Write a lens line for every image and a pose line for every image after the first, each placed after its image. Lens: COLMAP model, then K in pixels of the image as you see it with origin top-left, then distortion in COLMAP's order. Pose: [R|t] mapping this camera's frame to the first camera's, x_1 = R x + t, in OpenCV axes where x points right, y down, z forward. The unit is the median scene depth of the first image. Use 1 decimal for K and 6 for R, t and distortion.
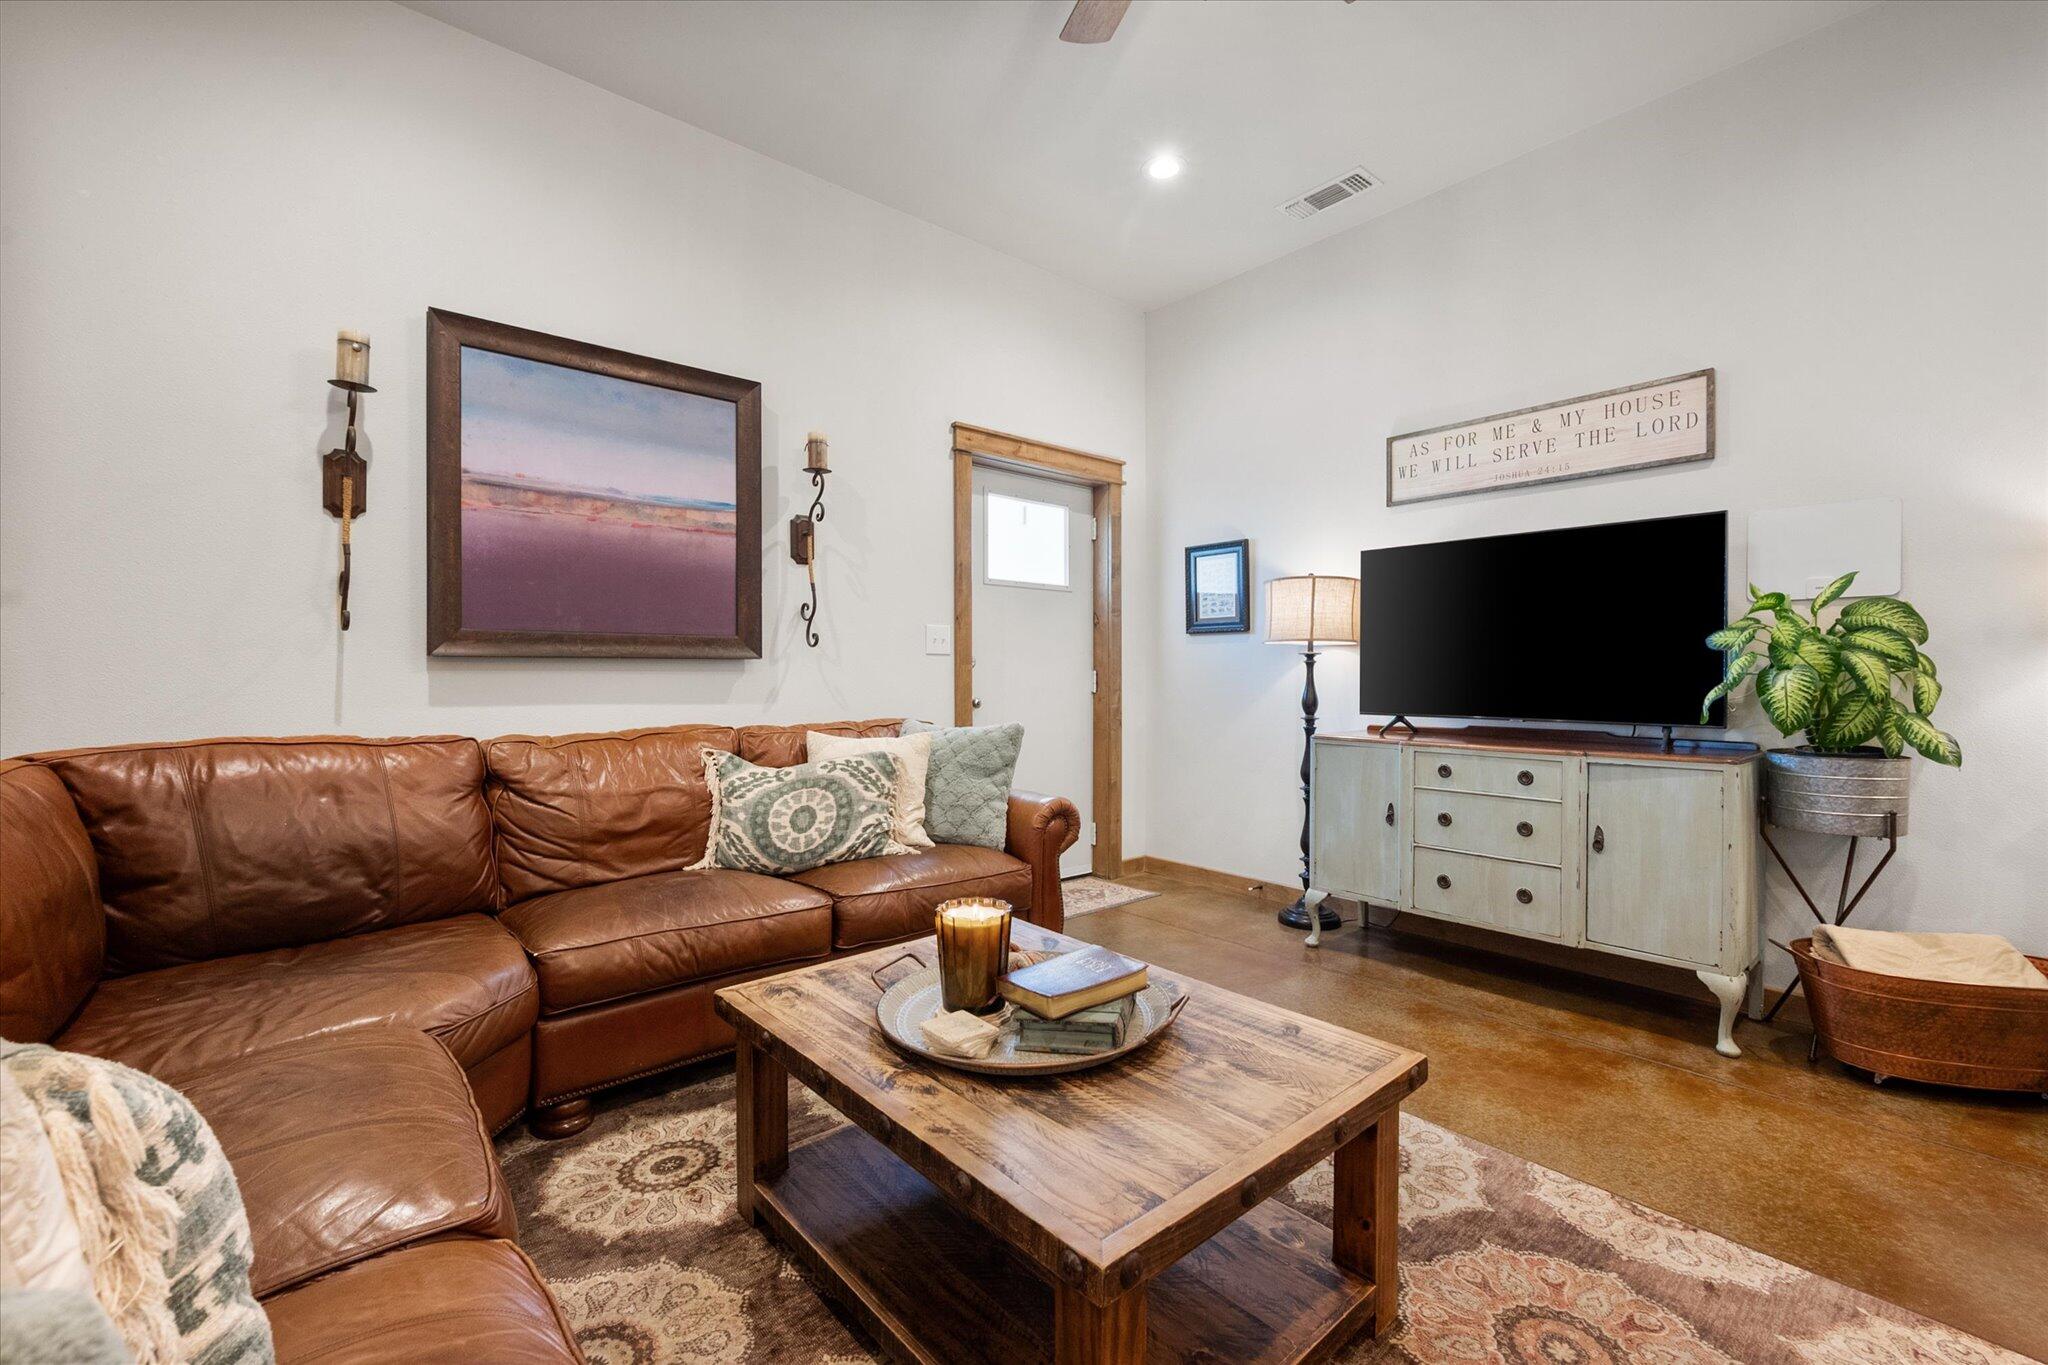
lens RADIAL K [[861.9, 0, 1023.7], [0, 861.9, 673.2], [0, 0, 1]] dist [-0.000903, -0.000264]
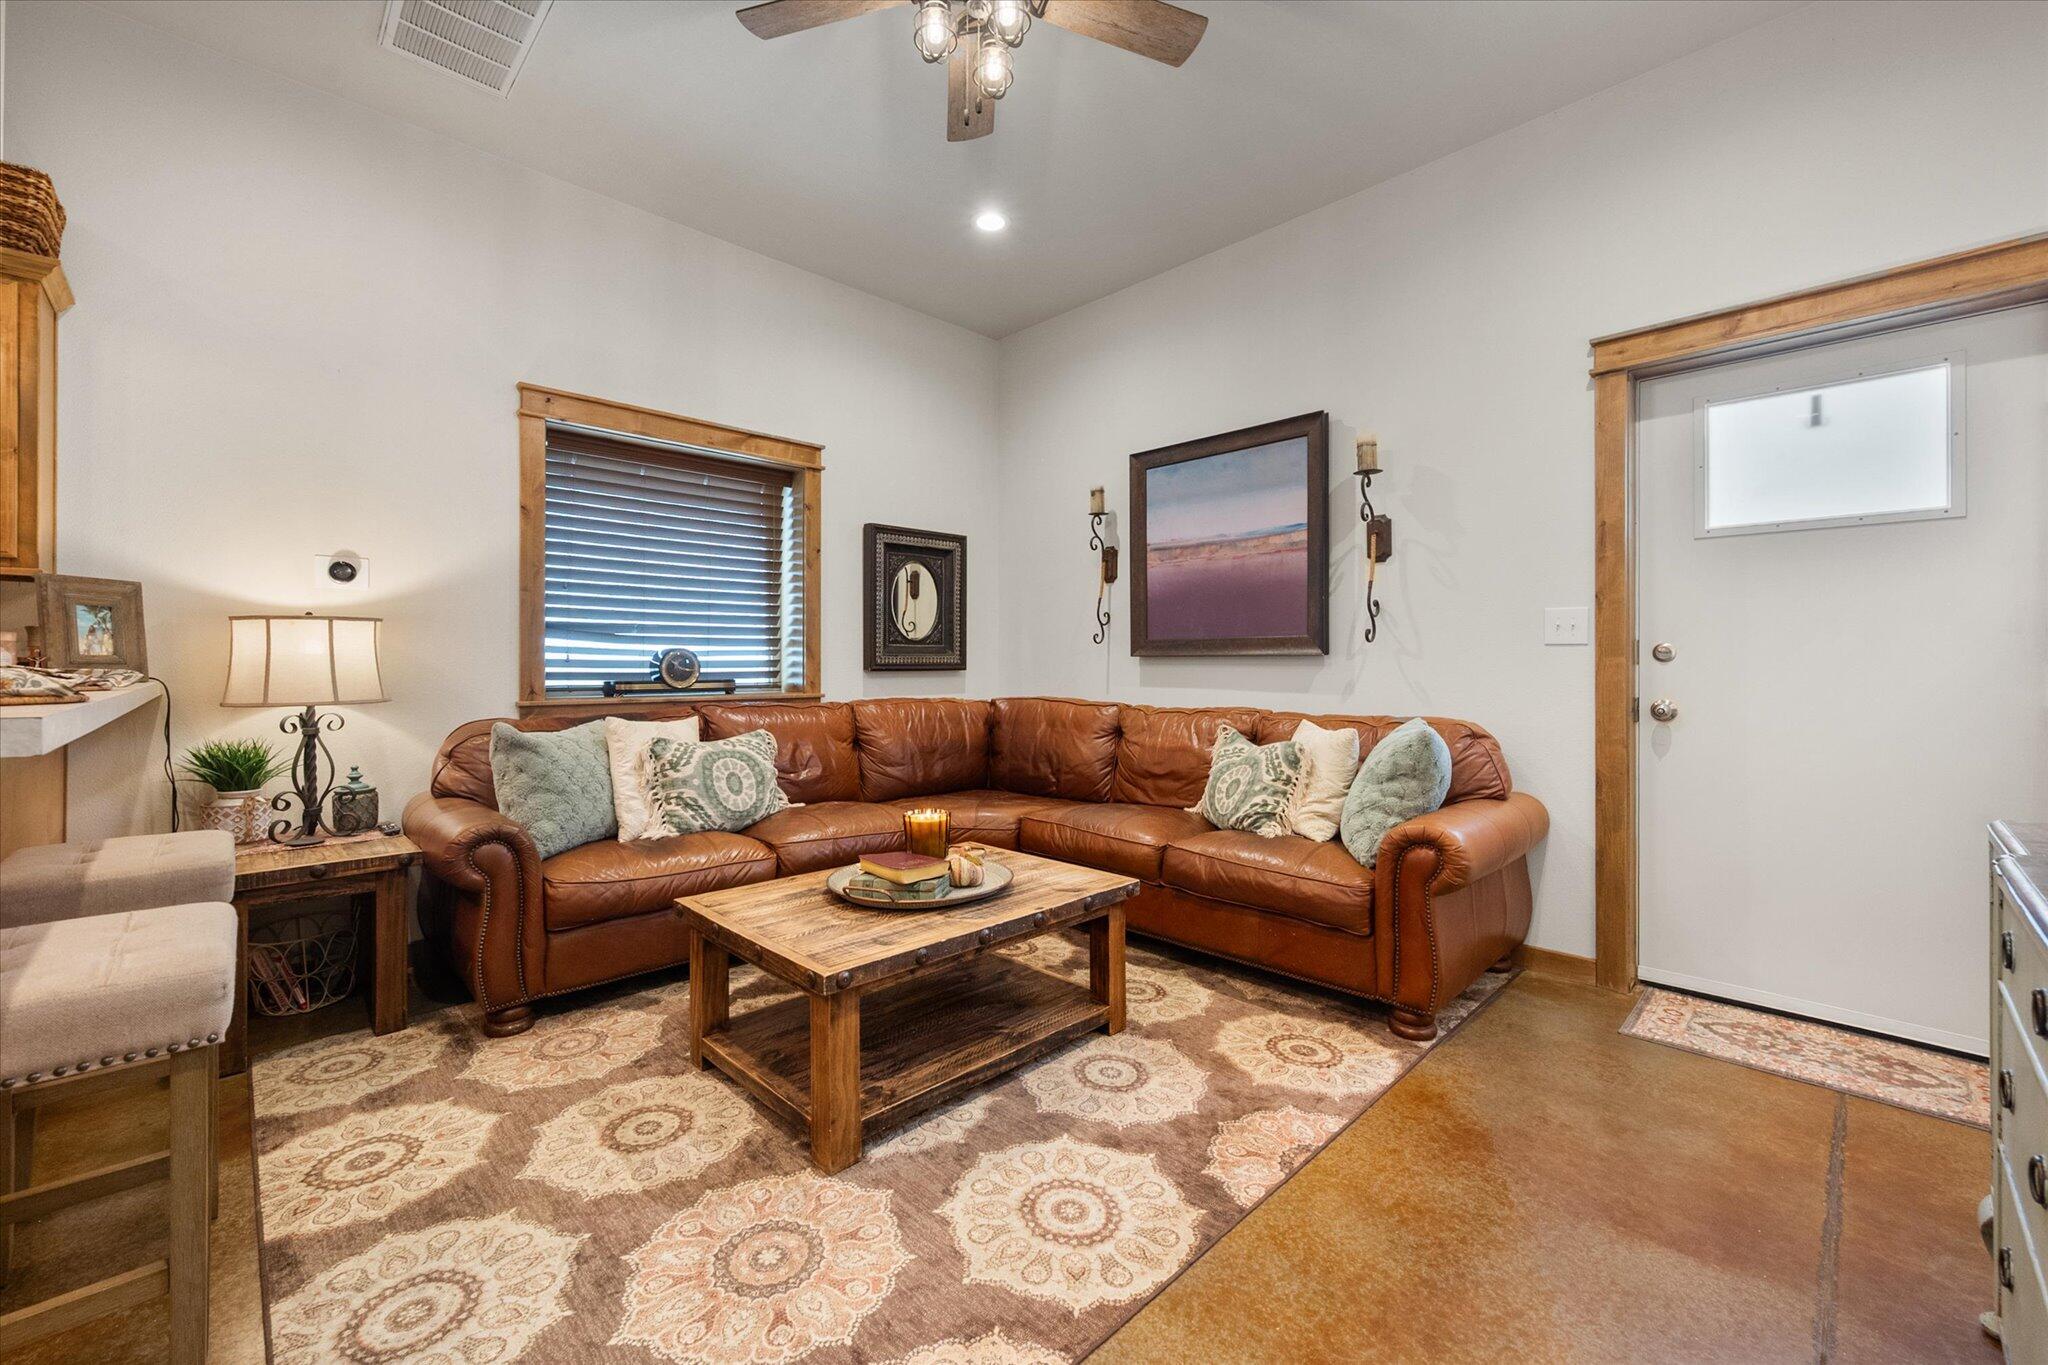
lens RADIAL K [[823.7, 0, 1019.0], [0, 823.7, 666.9], [0, 0, 1]] dist [0.001802, 0.000358]
pose [[0.054156, 0.000936, -0.998532, 0.834209], [-0.002991, 0.999995, 0.000775, -0.000658], [0.998528, 0.002945, 0.054159, 0.608282]]
